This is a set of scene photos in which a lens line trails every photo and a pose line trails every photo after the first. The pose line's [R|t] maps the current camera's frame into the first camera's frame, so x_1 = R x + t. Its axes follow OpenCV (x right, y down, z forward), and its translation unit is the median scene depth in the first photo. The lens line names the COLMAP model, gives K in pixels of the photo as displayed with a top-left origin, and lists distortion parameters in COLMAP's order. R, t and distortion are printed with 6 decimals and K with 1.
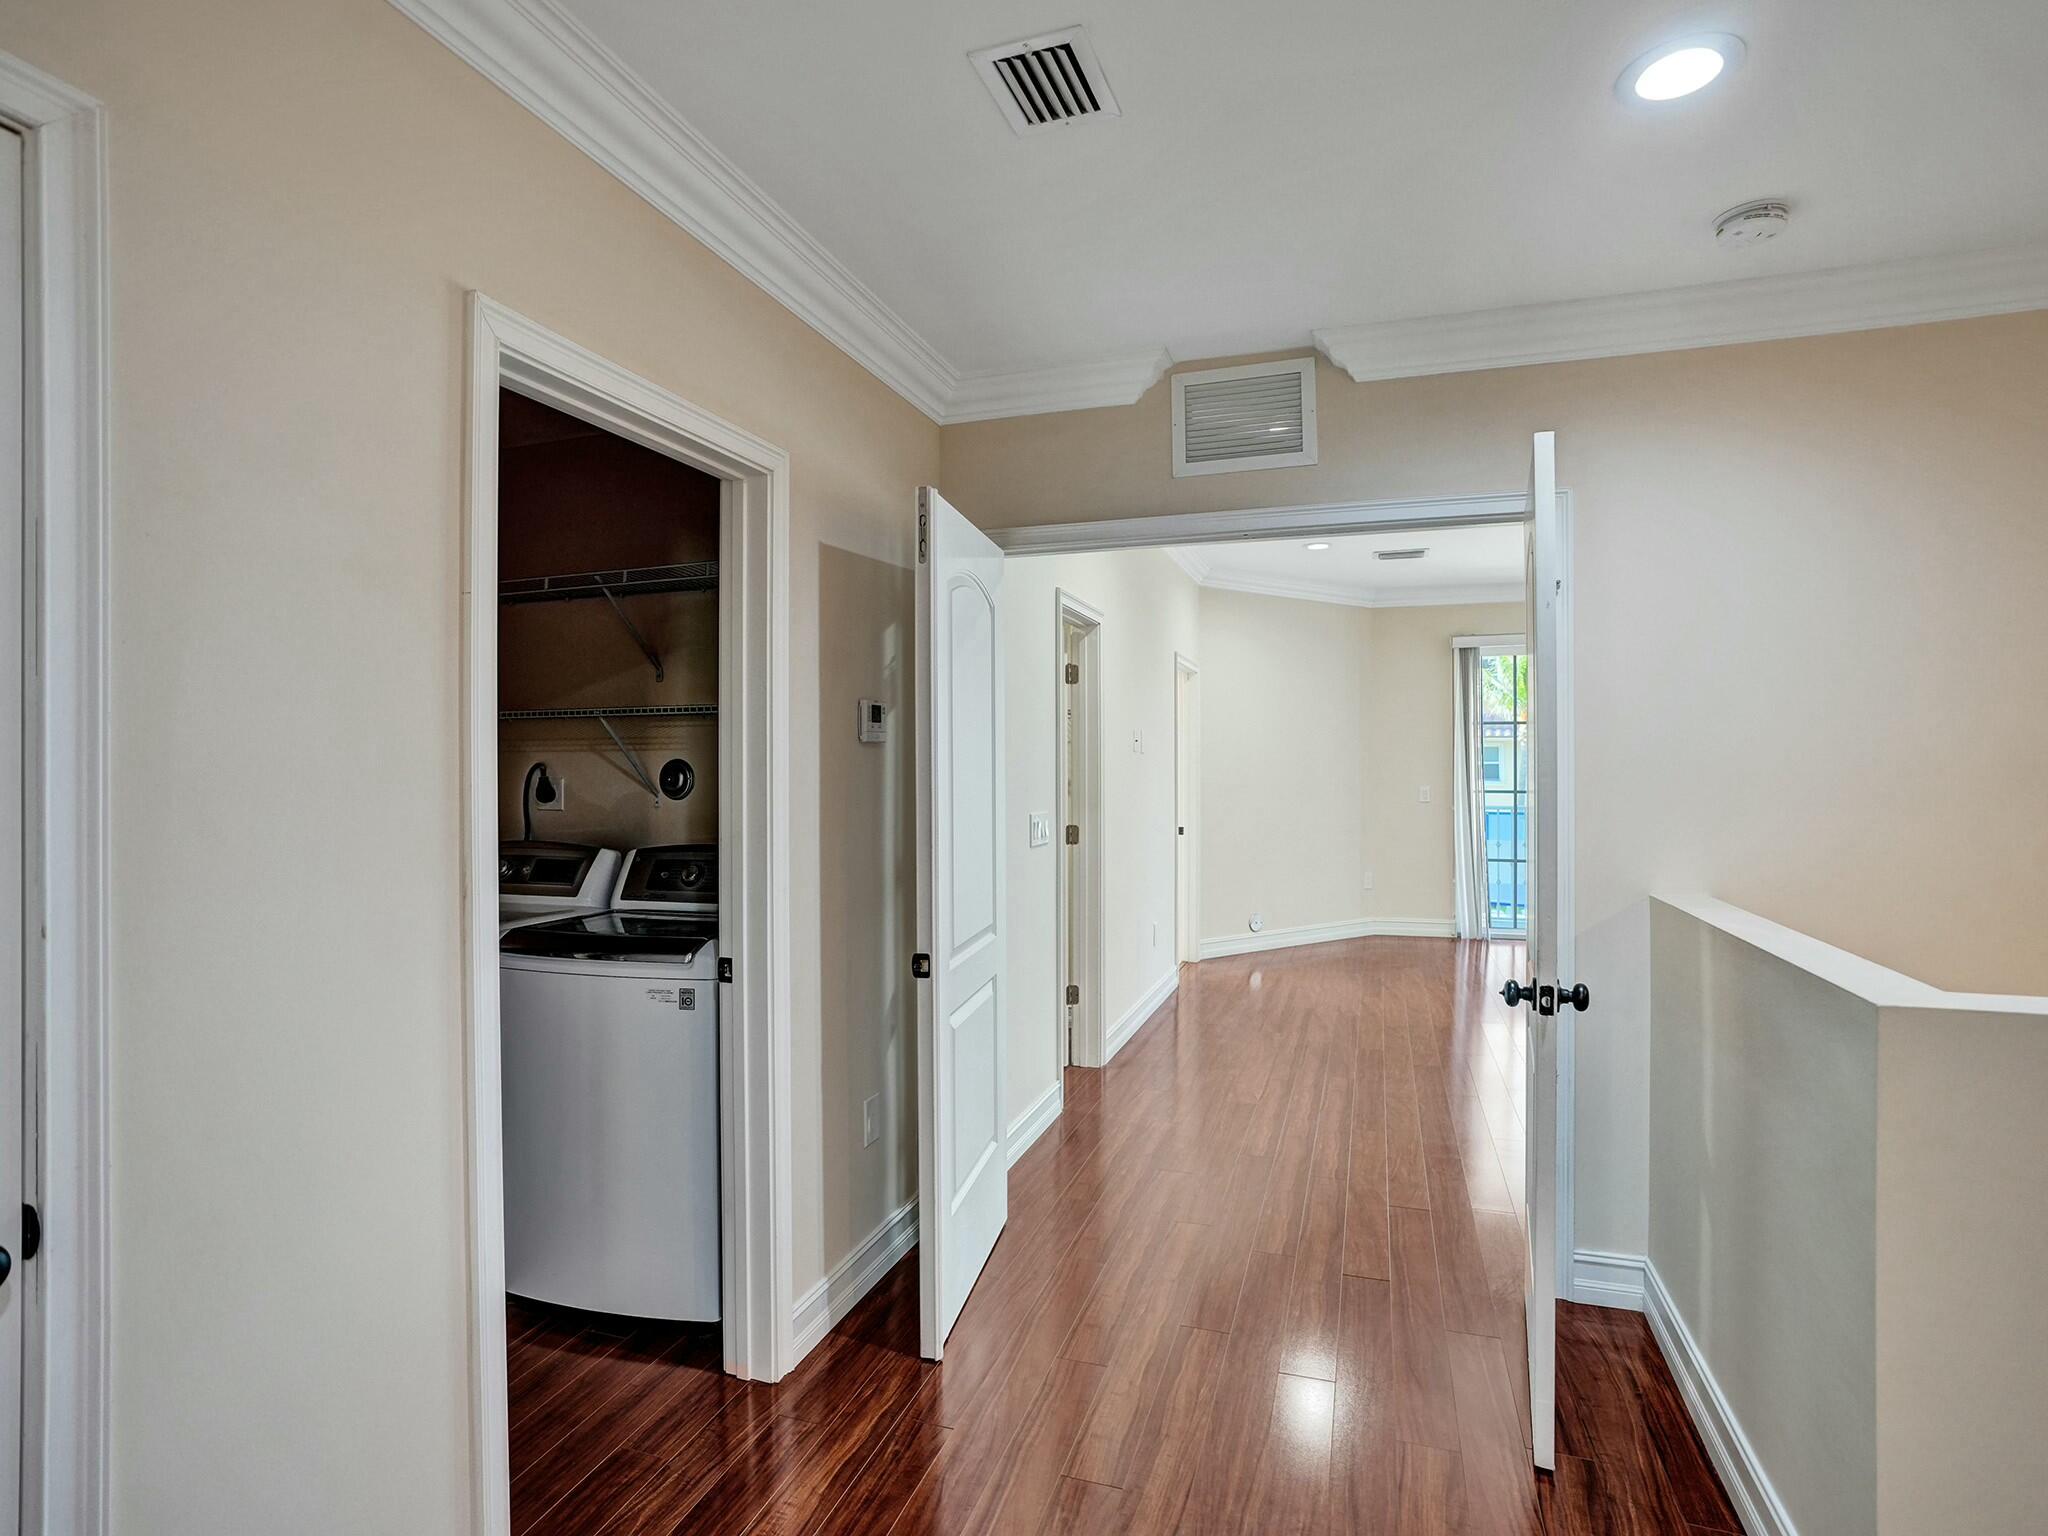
lens RADIAL K [[1051.9, 0, 1023.4], [0, 1051.9, 755.7], [0, 0, 1]] dist [-0.065914, 0.020613]
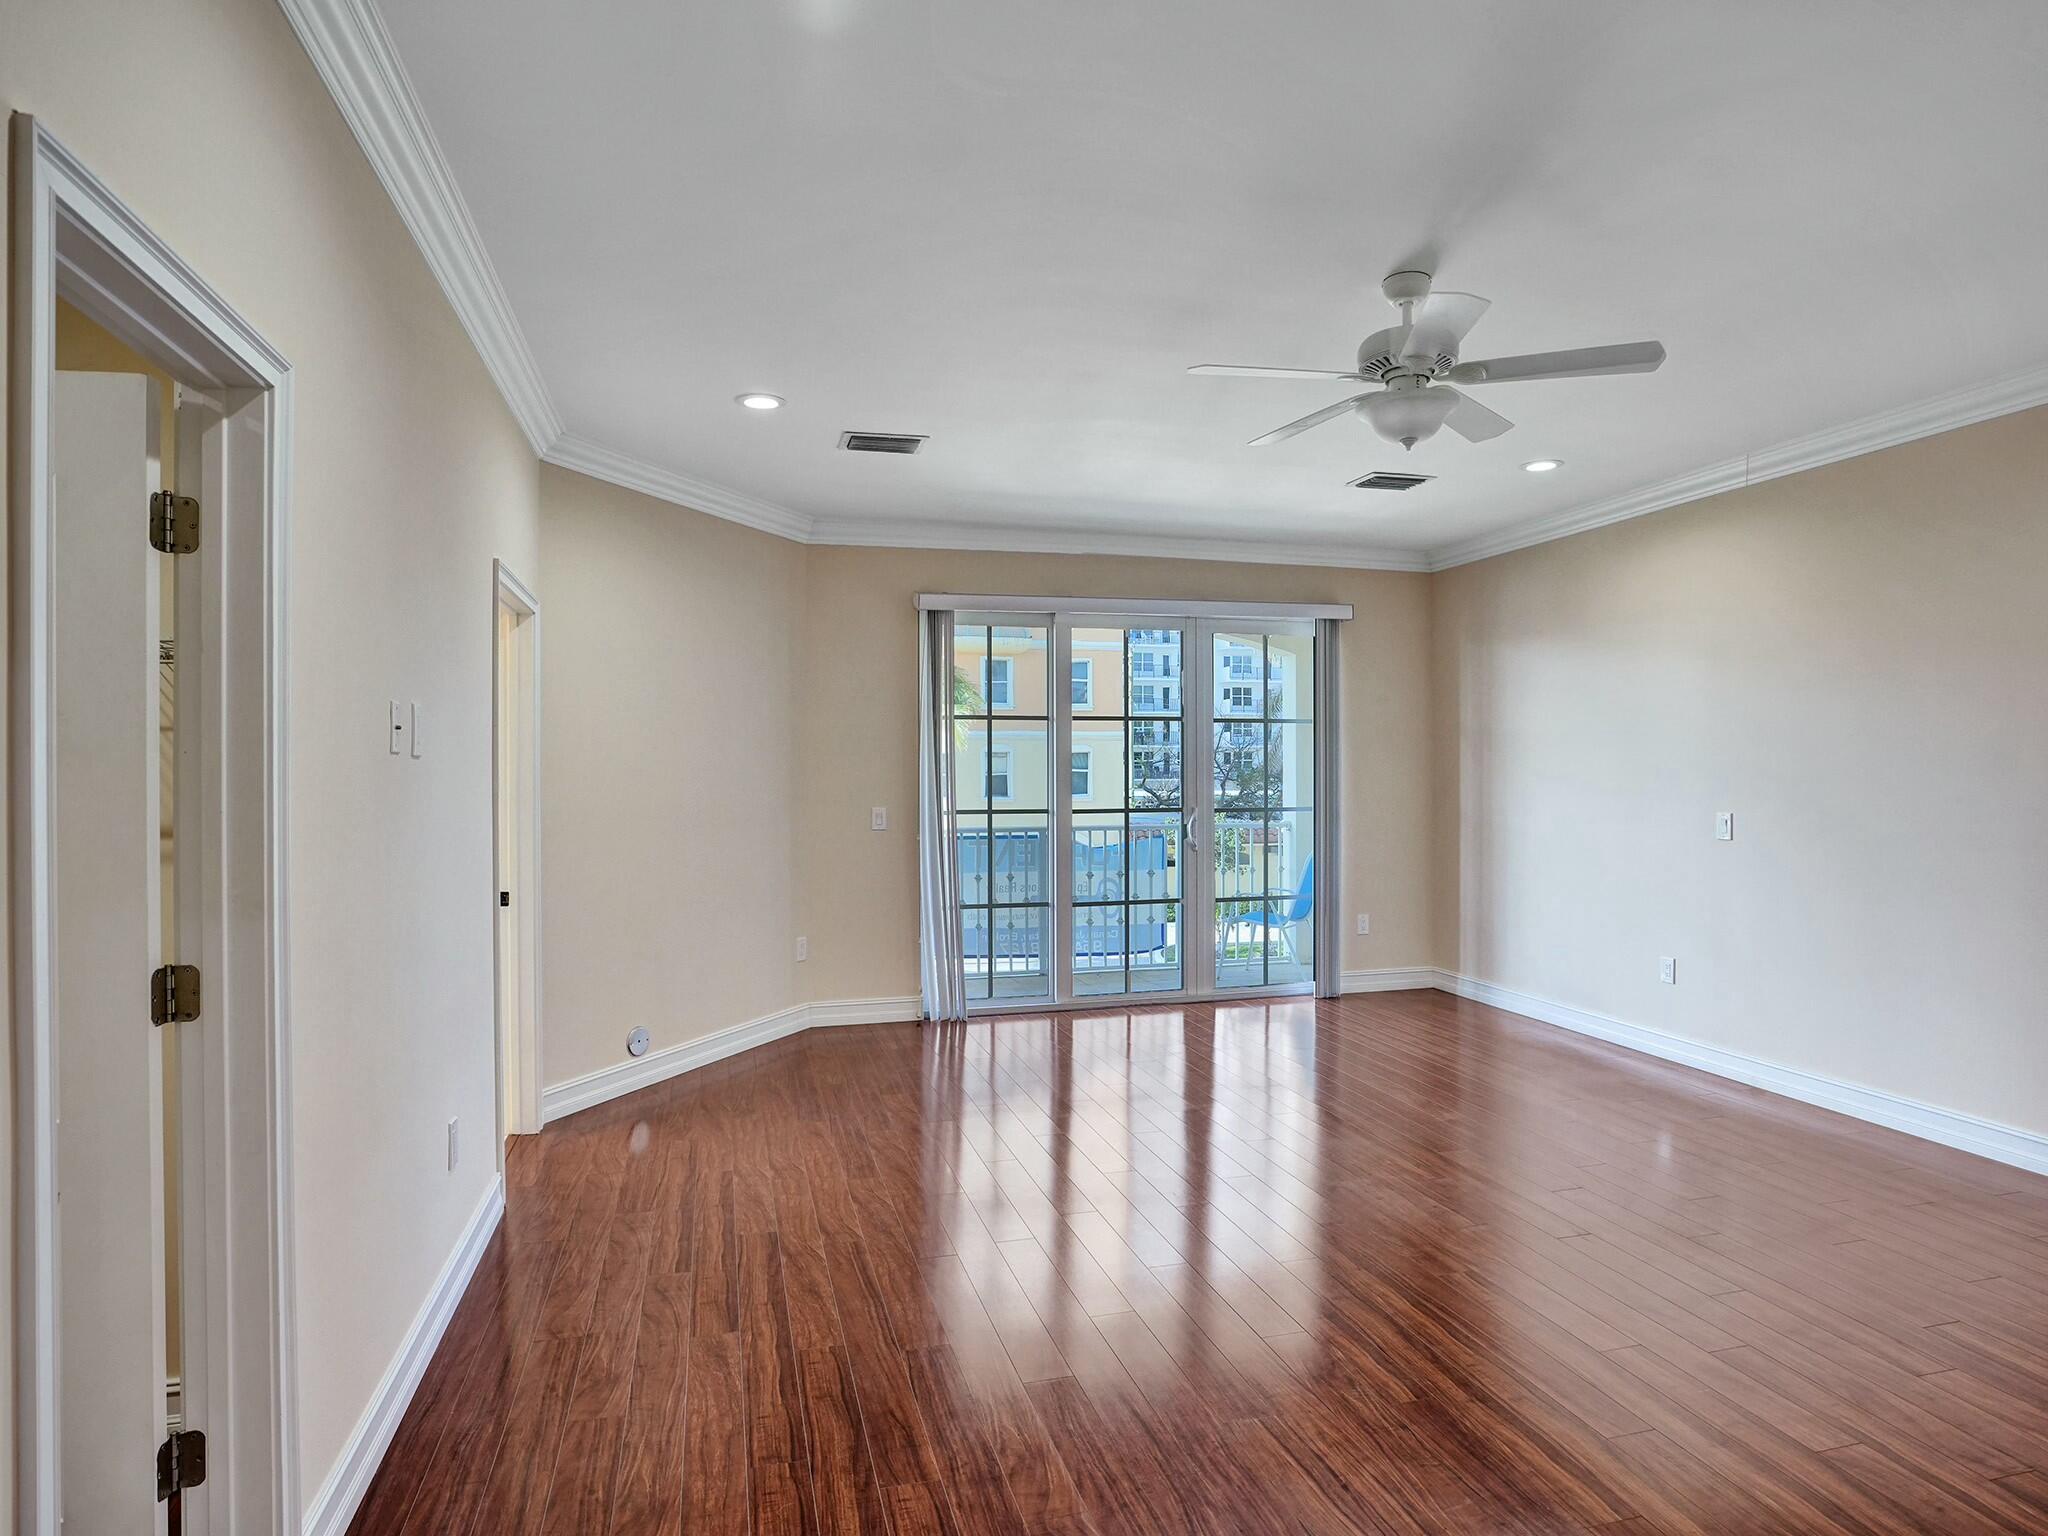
lens RADIAL K [[1202.6, 0, 1021.8], [0, 1202.6, 768.6], [0, 0, 1]] dist [-0.030802, 0.003976]
pose [[0.846128, -0.000860, 0.532978, 0.044506], [-0.002458, 0.999982, 0.005516, -0.000605], [-0.532973, -0.005977, 0.846111, 0.318692]]
